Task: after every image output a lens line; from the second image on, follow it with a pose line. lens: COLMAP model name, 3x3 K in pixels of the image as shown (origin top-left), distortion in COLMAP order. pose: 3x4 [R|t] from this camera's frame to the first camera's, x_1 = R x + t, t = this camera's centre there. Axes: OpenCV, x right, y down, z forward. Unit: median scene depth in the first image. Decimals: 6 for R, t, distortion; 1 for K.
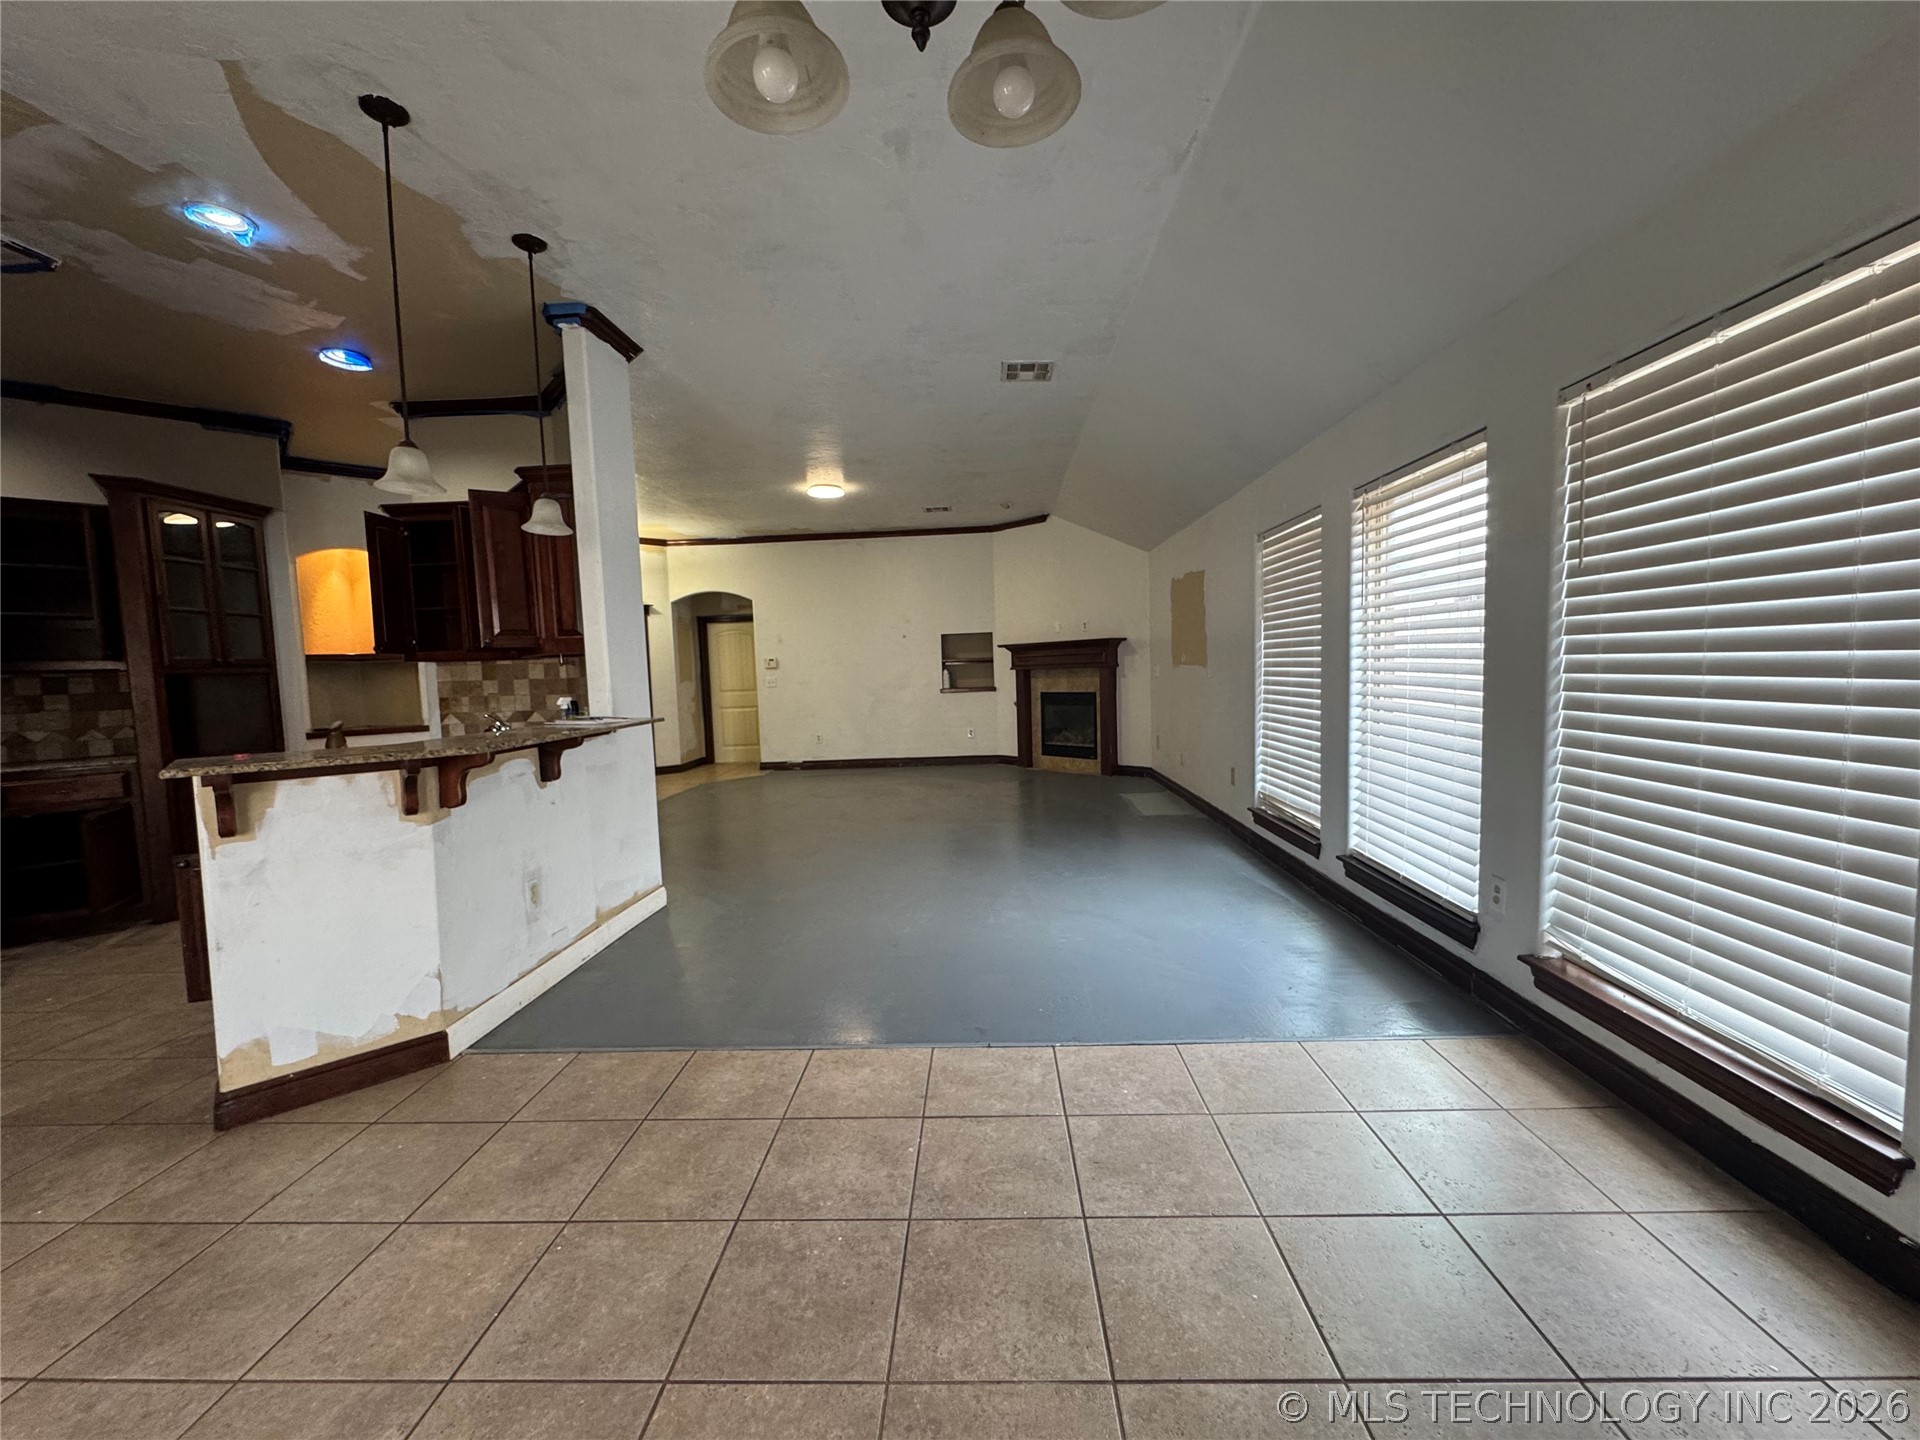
lens RADIAL K [[766.3, 0, 959.2], [0, 766.3, 720.9], [0, 0, 1]] dist [-0.004349, 0.000603]
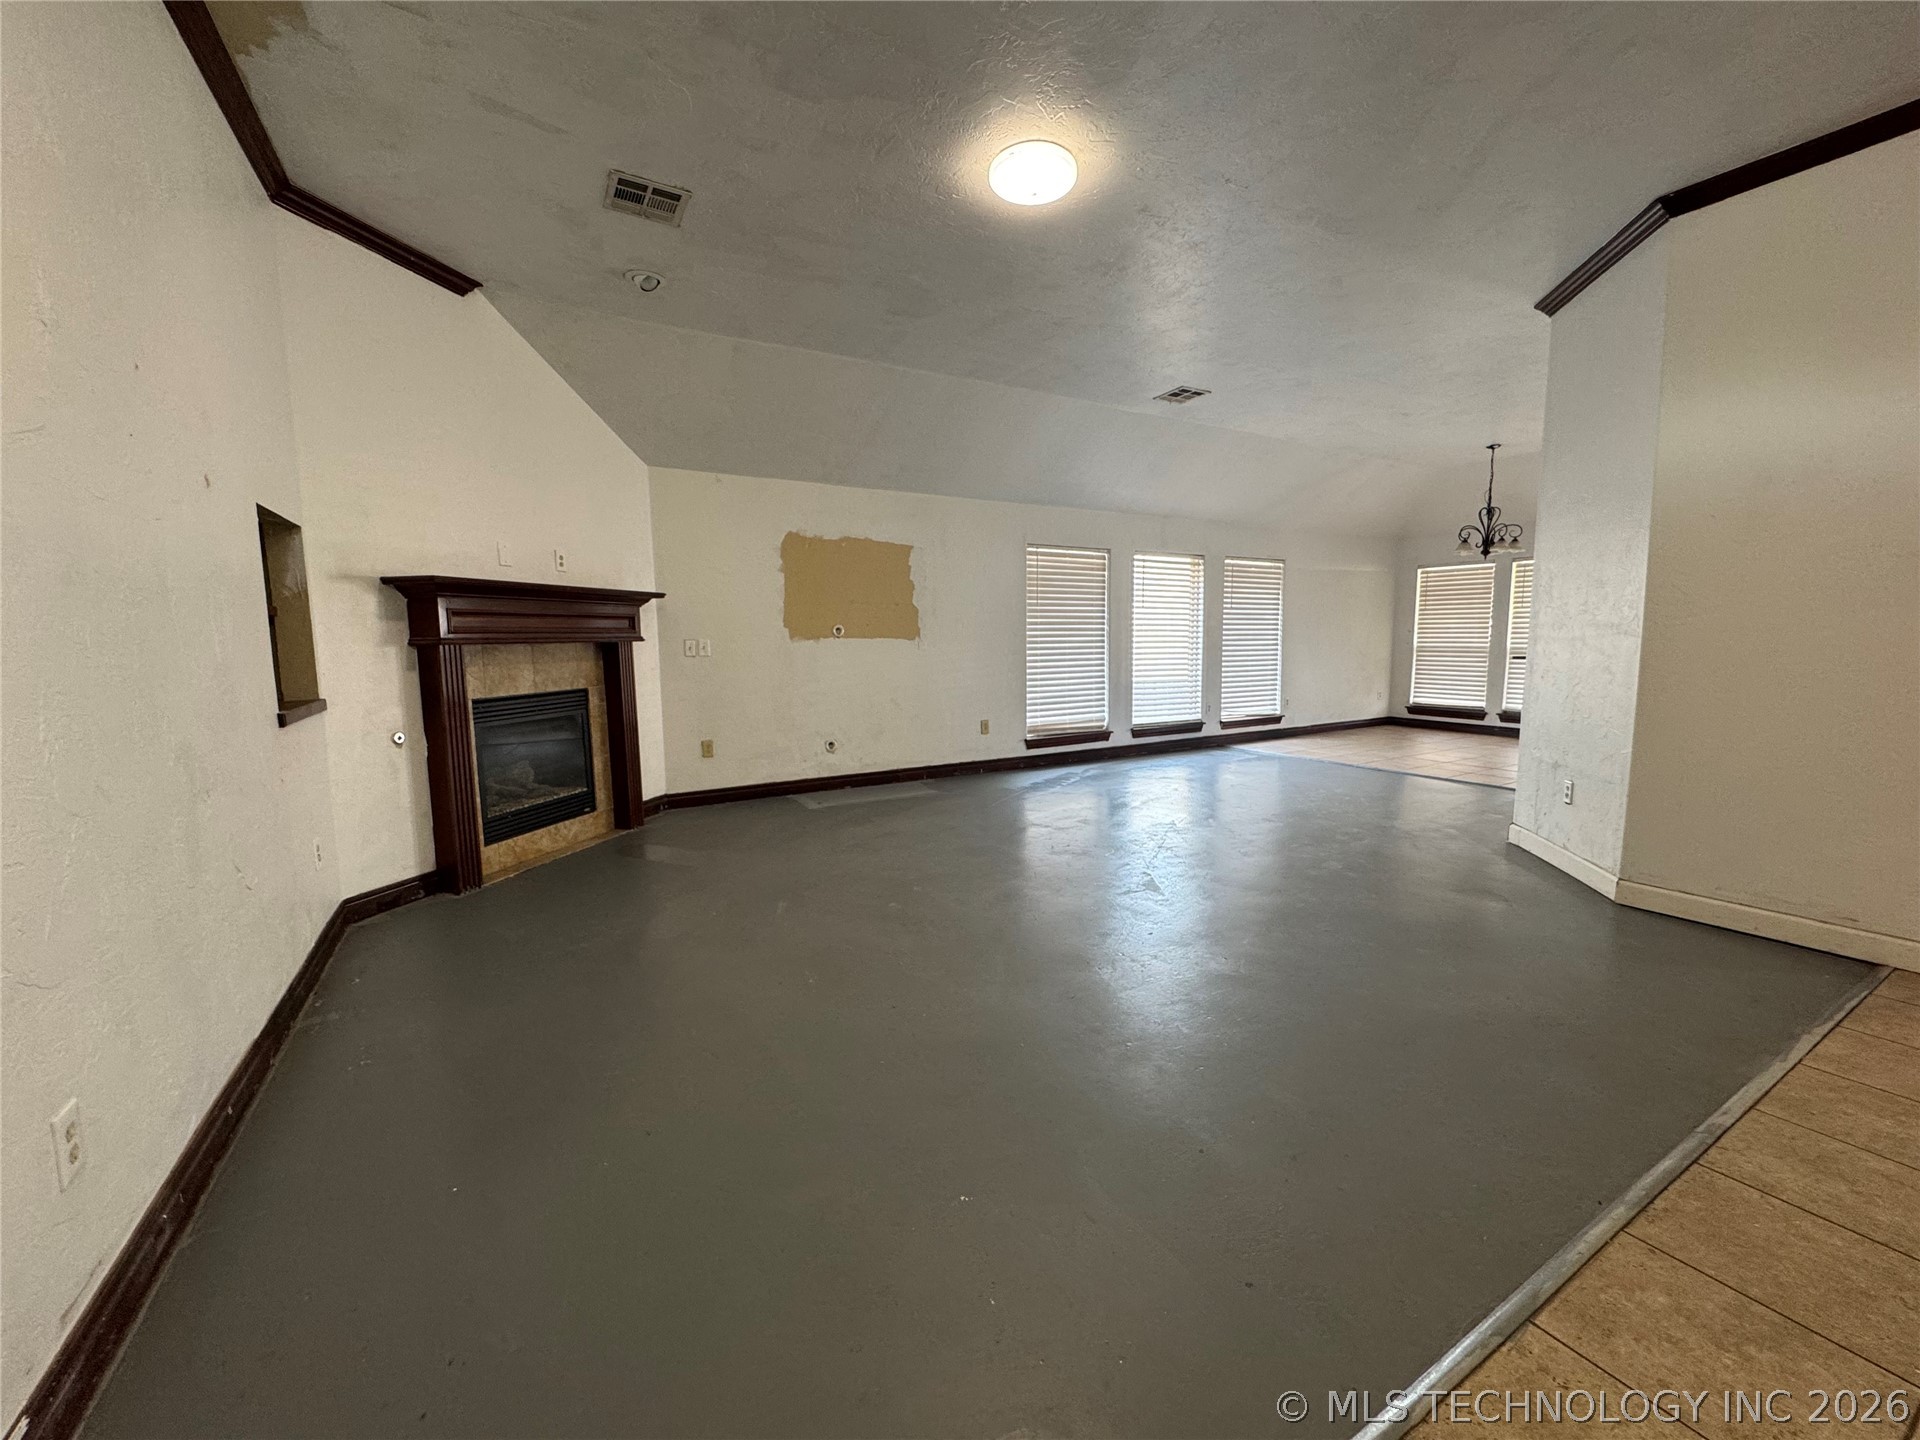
lens RADIAL K [[766.3, 0, 959.2], [0, 766.3, 720.9], [0, 0, 1]] dist [-0.004349, 0.000603]
pose [[-0.538716, -0.055901, 0.840631, -0.734640], [0.086845, 0.988796, 0.121409, -0.100680], [-0.838000, 0.138409, -0.527825, 1.871284]]
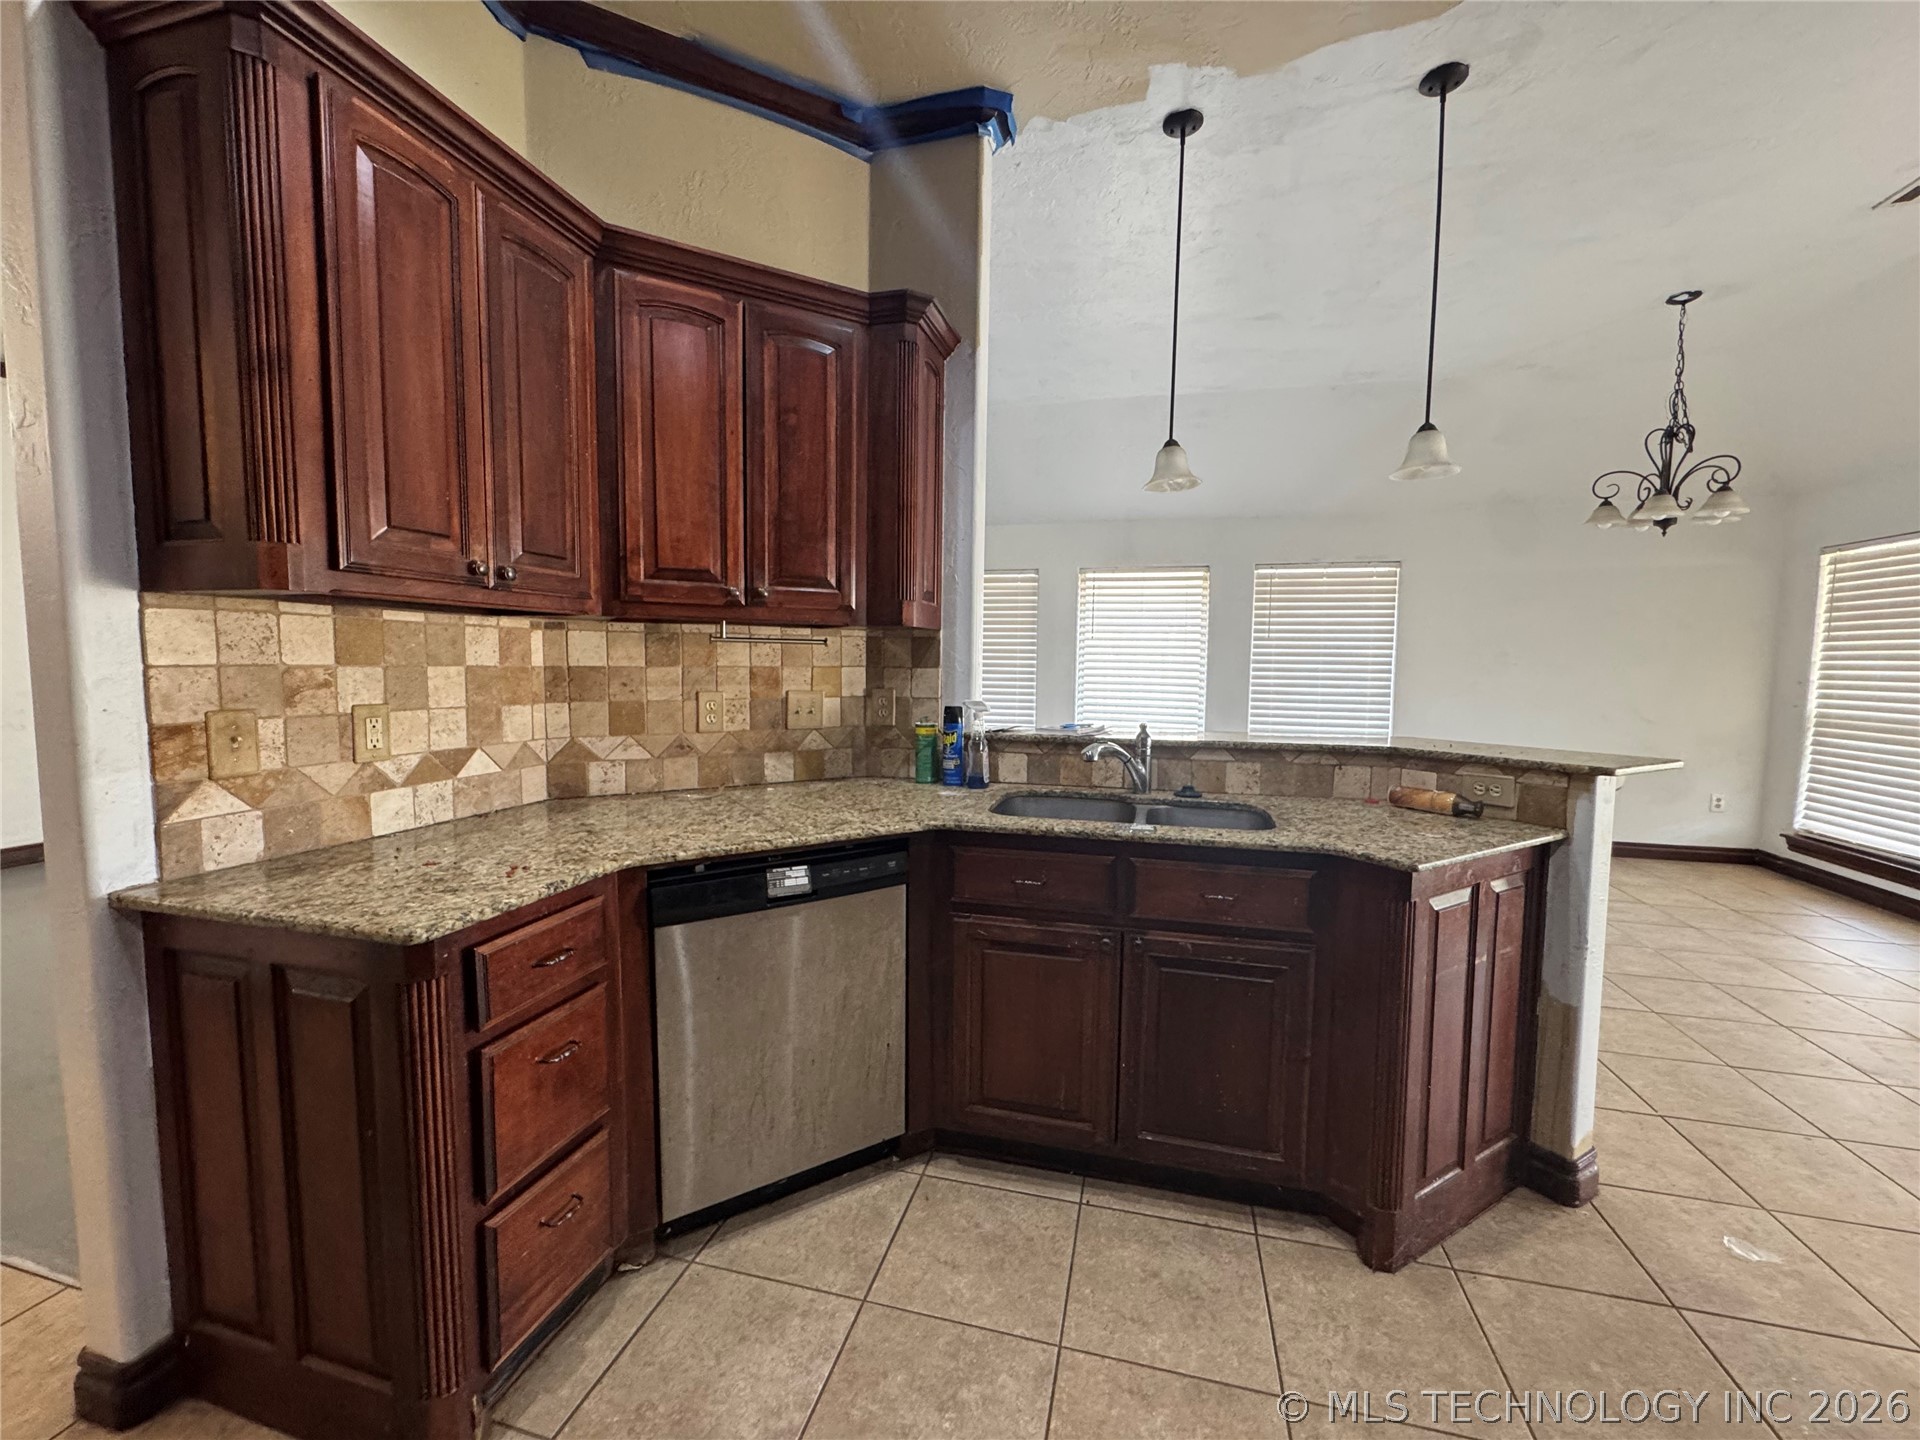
lens RADIAL K [[766.3, 0, 959.2], [0, 766.3, 720.9], [0, 0, 1]] dist [-0.004349, 0.000603]
pose [[0.216706, -0.040920, 0.975379, -0.860545], [0.051842, 0.998194, 0.030359, -0.025159], [-0.974859, 0.043987, 0.218436, 0.658768]]
